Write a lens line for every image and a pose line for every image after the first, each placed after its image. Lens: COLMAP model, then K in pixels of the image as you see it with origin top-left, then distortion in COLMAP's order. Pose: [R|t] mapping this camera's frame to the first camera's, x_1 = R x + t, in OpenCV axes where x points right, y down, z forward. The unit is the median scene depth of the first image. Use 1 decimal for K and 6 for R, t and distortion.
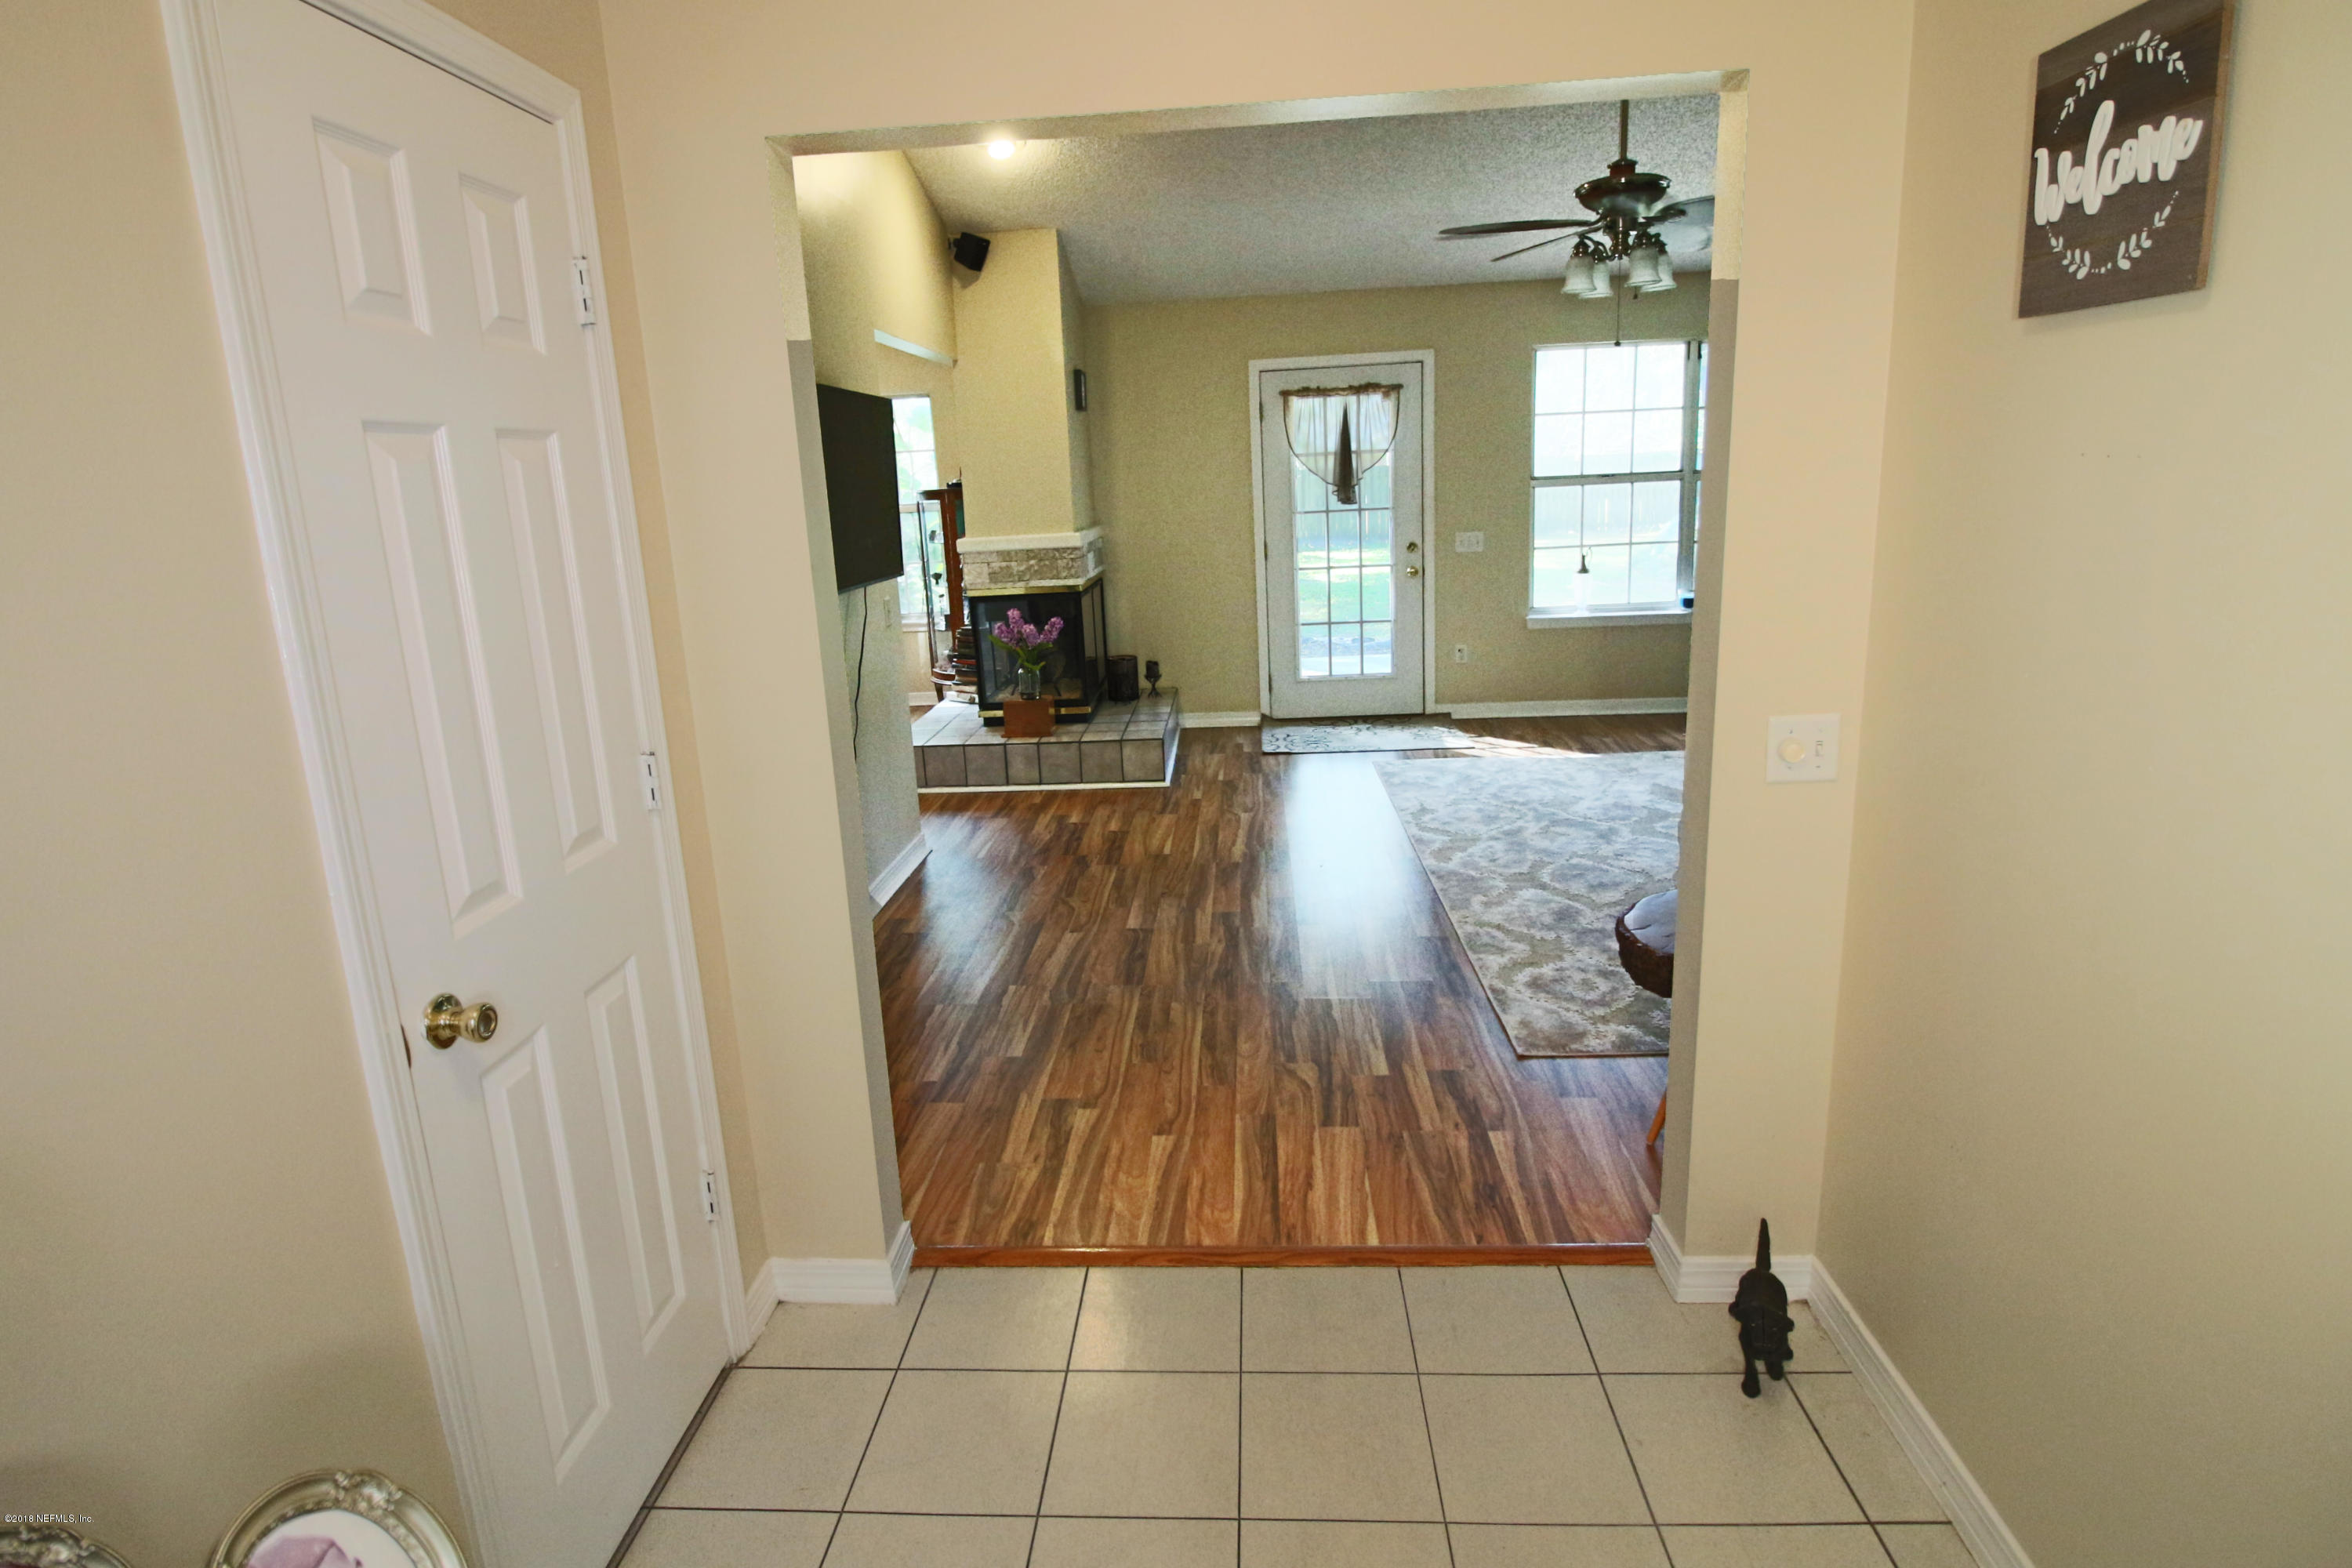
lens RADIAL K [[1207.3, 0, 1166.9], [0, 1207.3, 748.4], [0, 0, 1]] dist [0.001632, -0.015893]
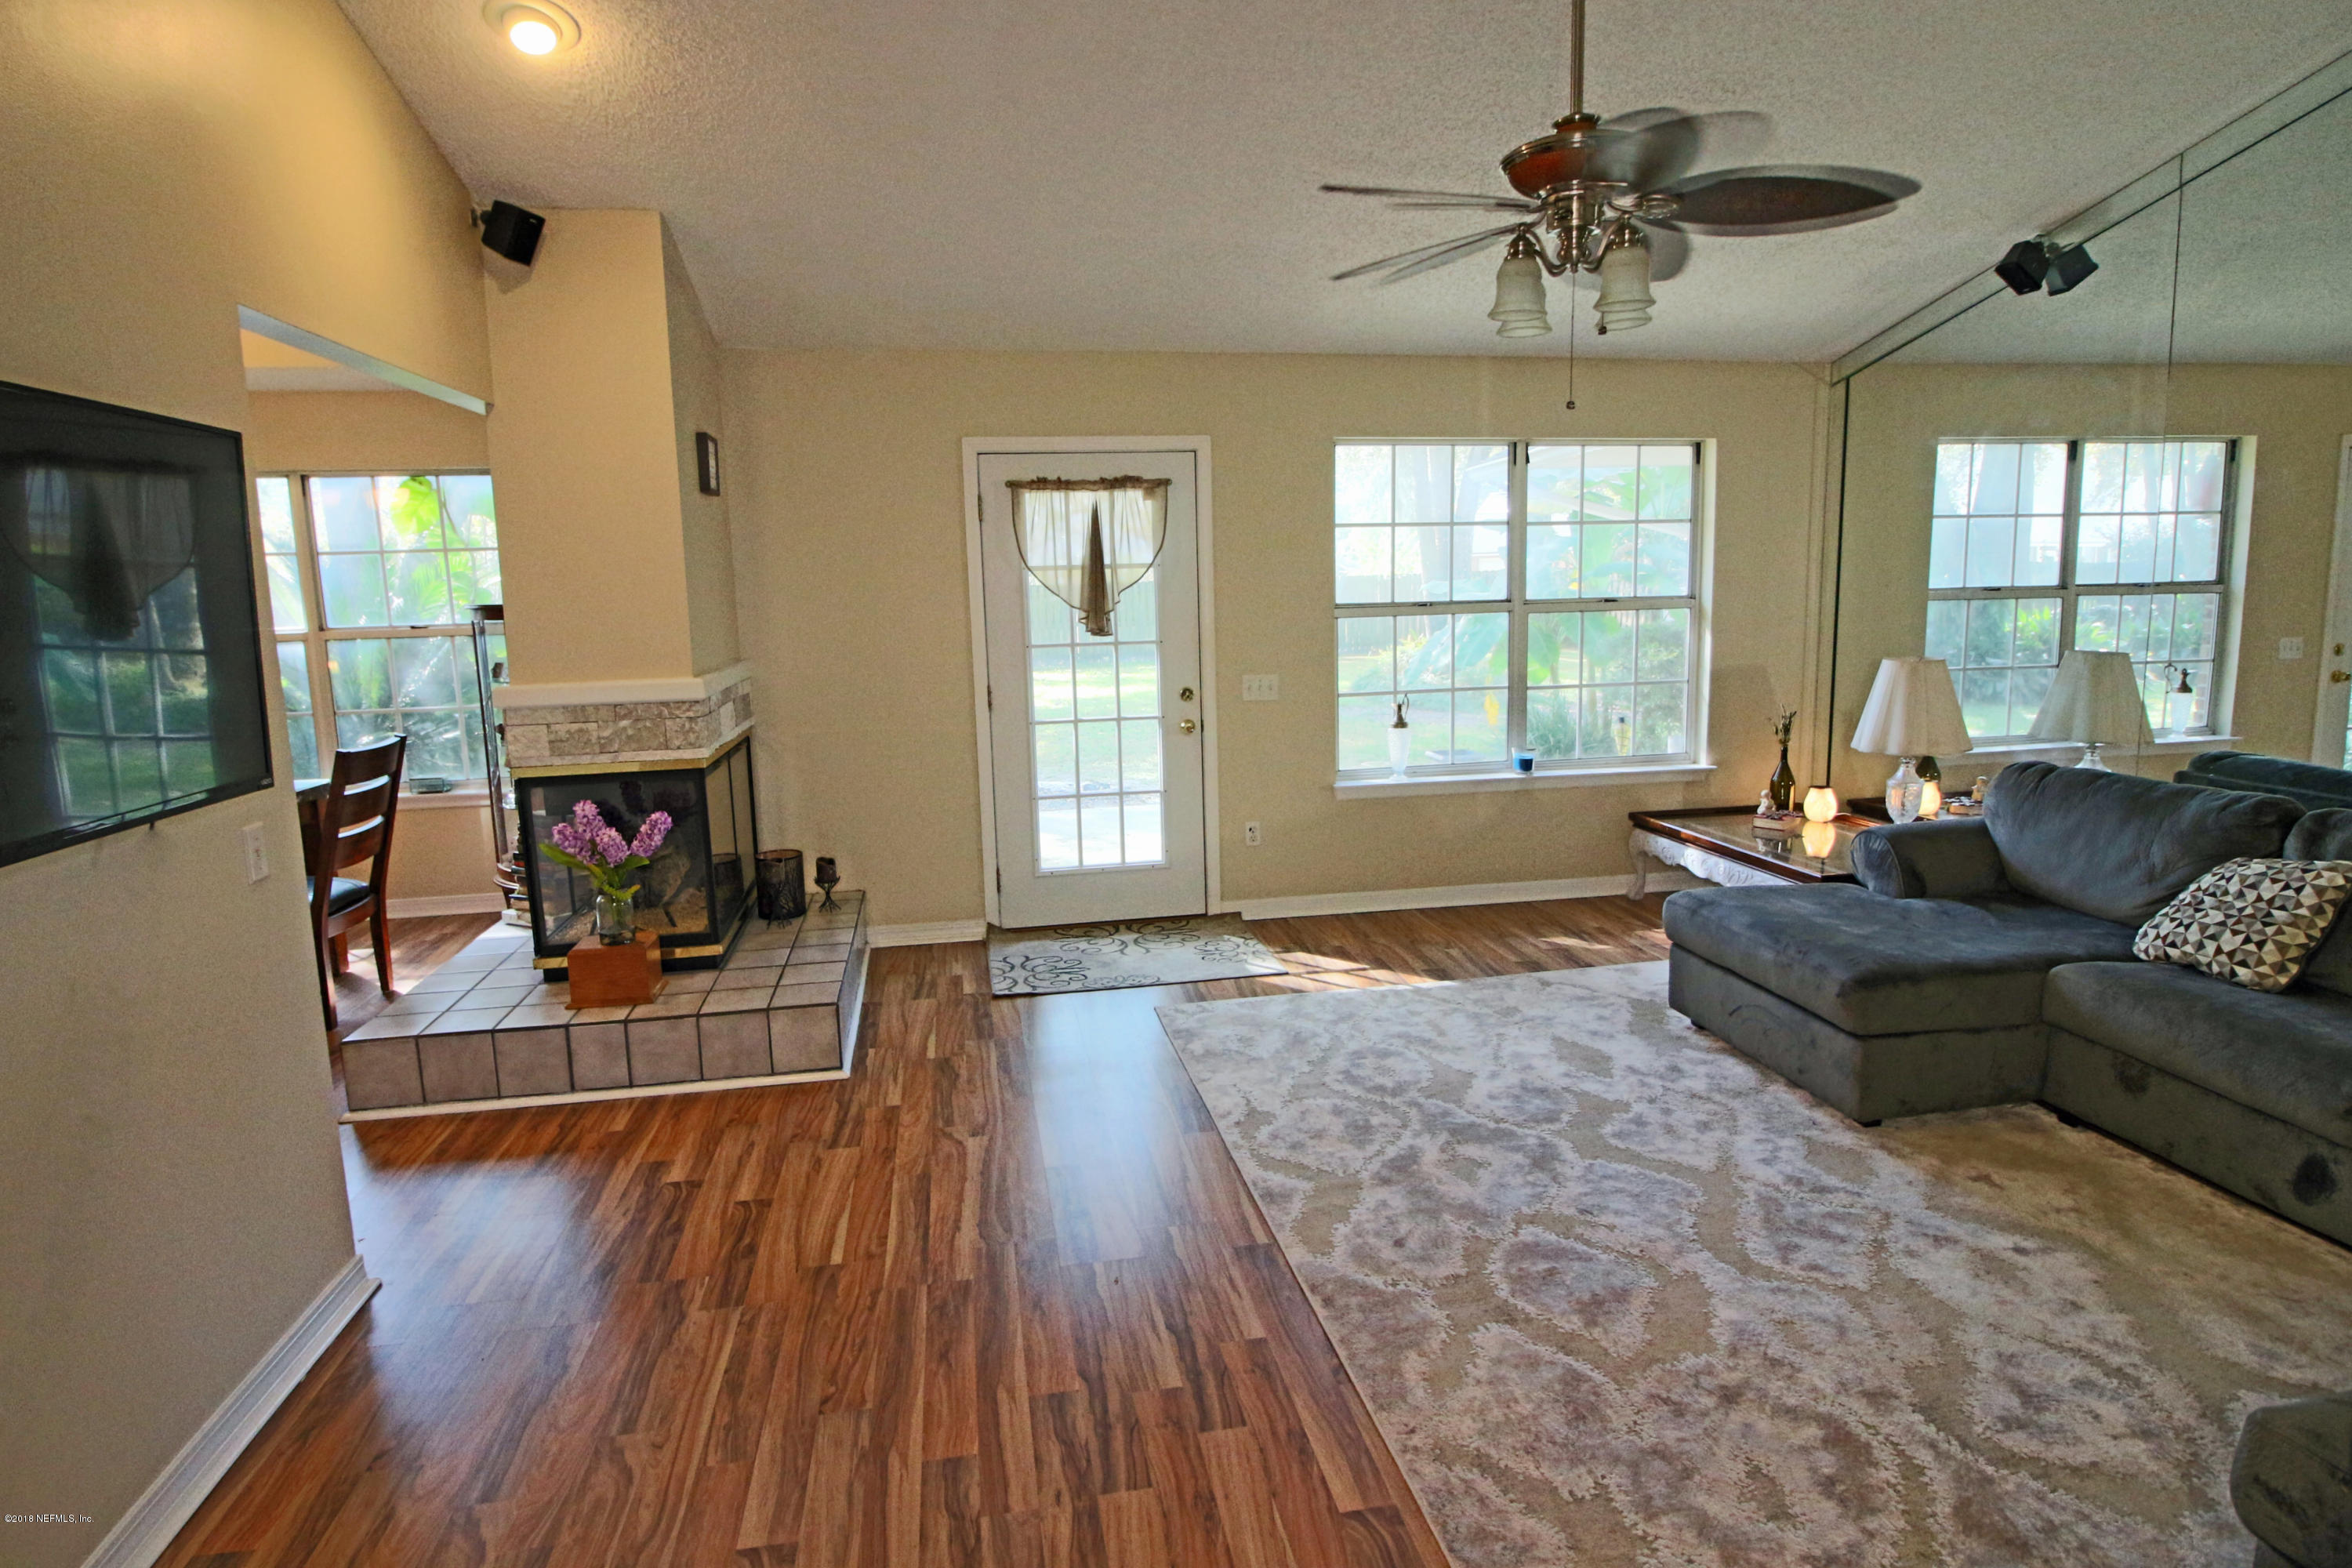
lens RADIAL K [[1207.3, 0, 1166.9], [0, 1207.3, 748.4], [0, 0, 1]] dist [0.001632, -0.015893]
pose [[0.970518, -0.009128, 0.240854, 0.012626], [0.031215, 0.995627, -0.088047, -0.076795], [-0.238997, 0.092969, 0.966559, 0.322560]]
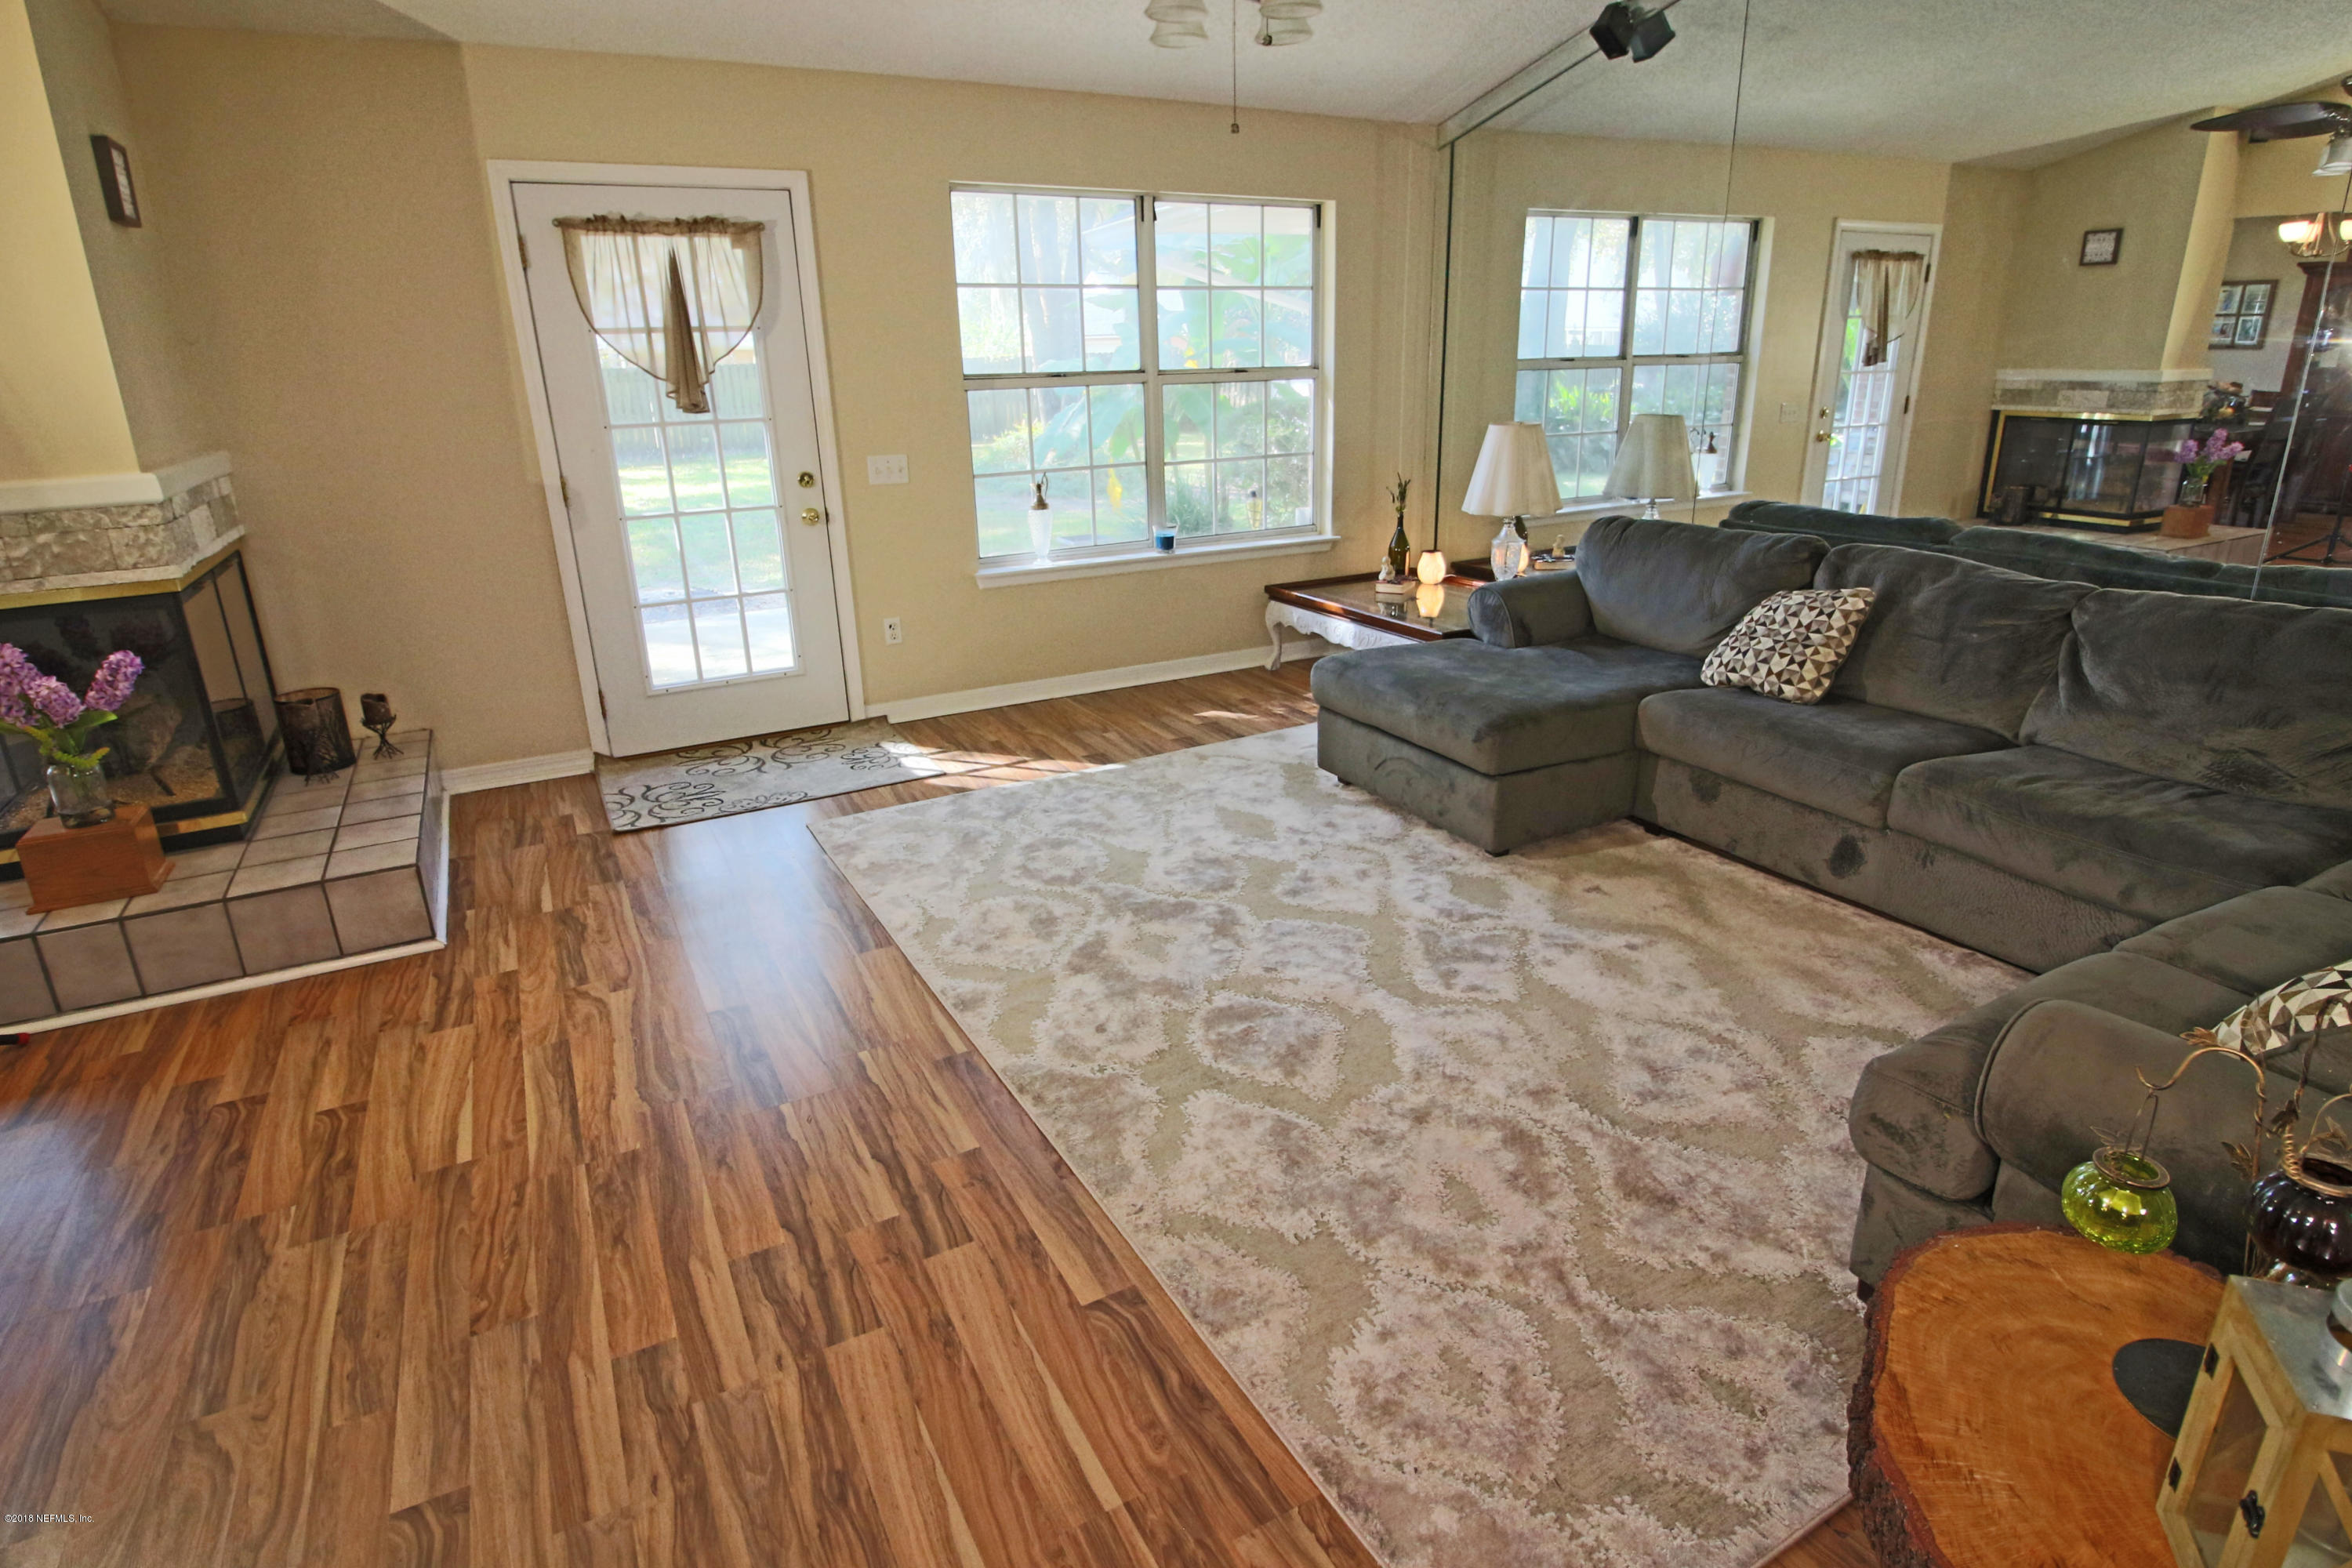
lens RADIAL K [[1207.3, 0, 1166.9], [0, 1207.3, 748.4], [0, 0, 1]] dist [0.001632, -0.015893]
pose [[0.846199, -0.138884, 0.514450, 0.009811], [0.102226, 0.989816, 0.099069, -0.073739], [-0.522970, -0.031242, 0.851778, 0.365966]]
